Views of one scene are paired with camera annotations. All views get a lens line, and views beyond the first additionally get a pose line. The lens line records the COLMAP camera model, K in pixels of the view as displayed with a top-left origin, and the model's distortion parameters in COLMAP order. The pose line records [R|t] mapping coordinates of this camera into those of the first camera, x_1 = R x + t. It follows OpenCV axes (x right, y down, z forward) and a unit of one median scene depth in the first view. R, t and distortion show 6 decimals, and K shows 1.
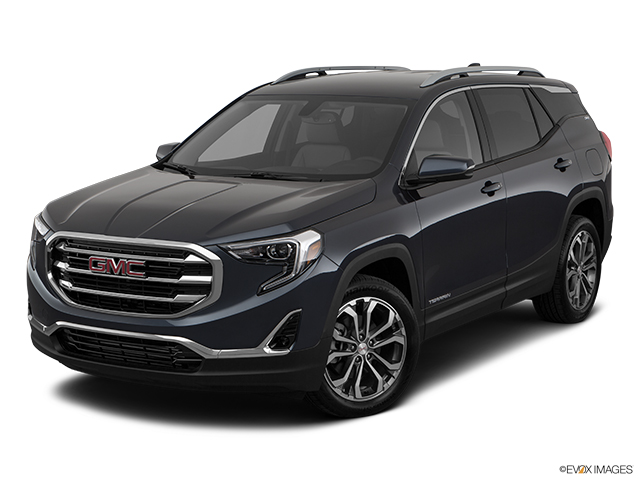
lens RADIAL K [[1444.2, 0, 314.8], [0, 1444.2, 241.7], [0, 0, 1]] dist [0.181686, 0.000000]
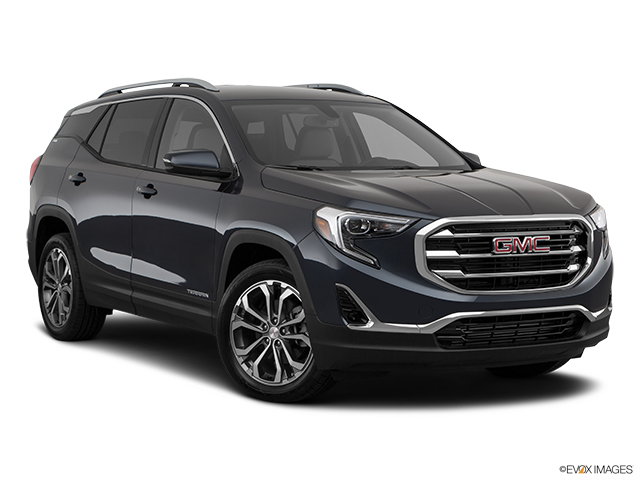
lens RADIAL K [[1444.2, 0, 317.0], [0, 1444.2, 239.0], [0, 0, 1]] dist [0.181686, 0.000000]
pose [[0.429318, -0.045657, 0.901998, -1.056287], [0.117263, 0.993085, -0.005546, 0.002177], [-0.895508, 0.108152, 0.431704, 0.671070]]
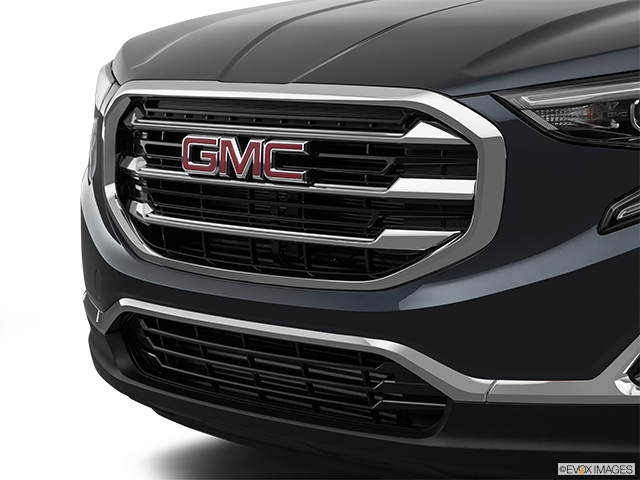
lens RADIAL K [[1812.1, 0, 320.7], [0, 1812.1, 239.9], [0, 0, 1]] dist [0.271627, 0.000000]
pose [[0.975835, 0.023908, -0.217198, -0.008150], [-0.028287, 0.999454, -0.017072, 0.045459], [0.216672, 0.022803, 0.975978, 0.505321]]
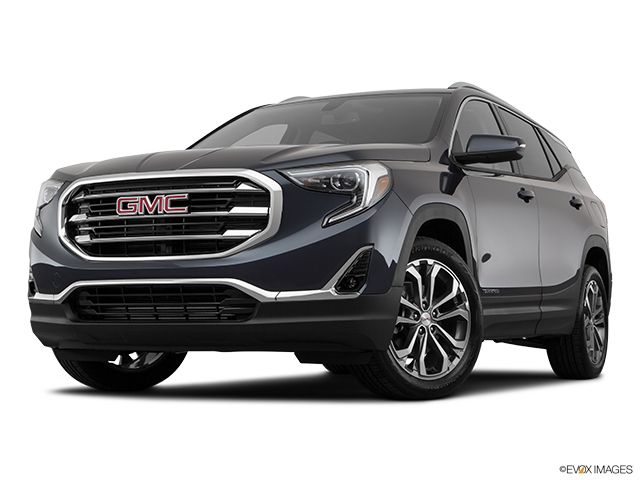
lens RADIAL K [[1316.1, 0, 320.8], [0, 1316.1, 238.6], [0, 0, 1]] dist [0.230662, 0.000000]
pose [[0.994795, 0.009455, 0.101452, -0.112240], [0.010537, 0.980800, -0.194732, 0.182747], [-0.101345, 0.194788, 0.975596, 0.225213]]
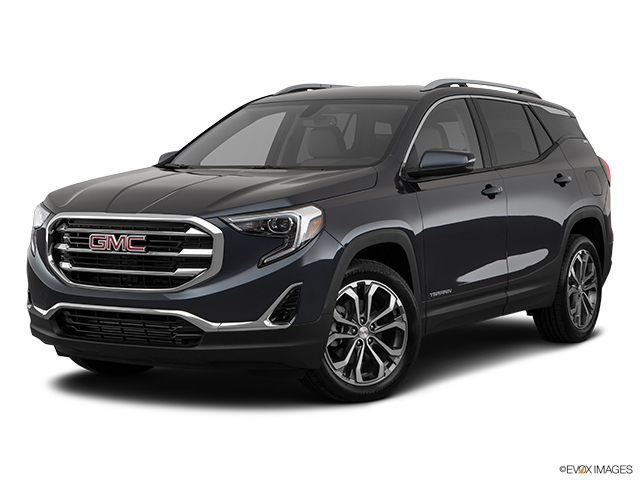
lens RADIAL K [[1444.2, 0, 318.4], [0, 1444.2, 238.2], [0, 0, 1]] dist [0.181686, 0.000000]
pose [[0.999992, 0.002566, 0.003077, -0.001268], [-0.002306, 0.996647, -0.081793, 0.091934], [-0.003276, 0.081785, 0.996645, 0.004569]]
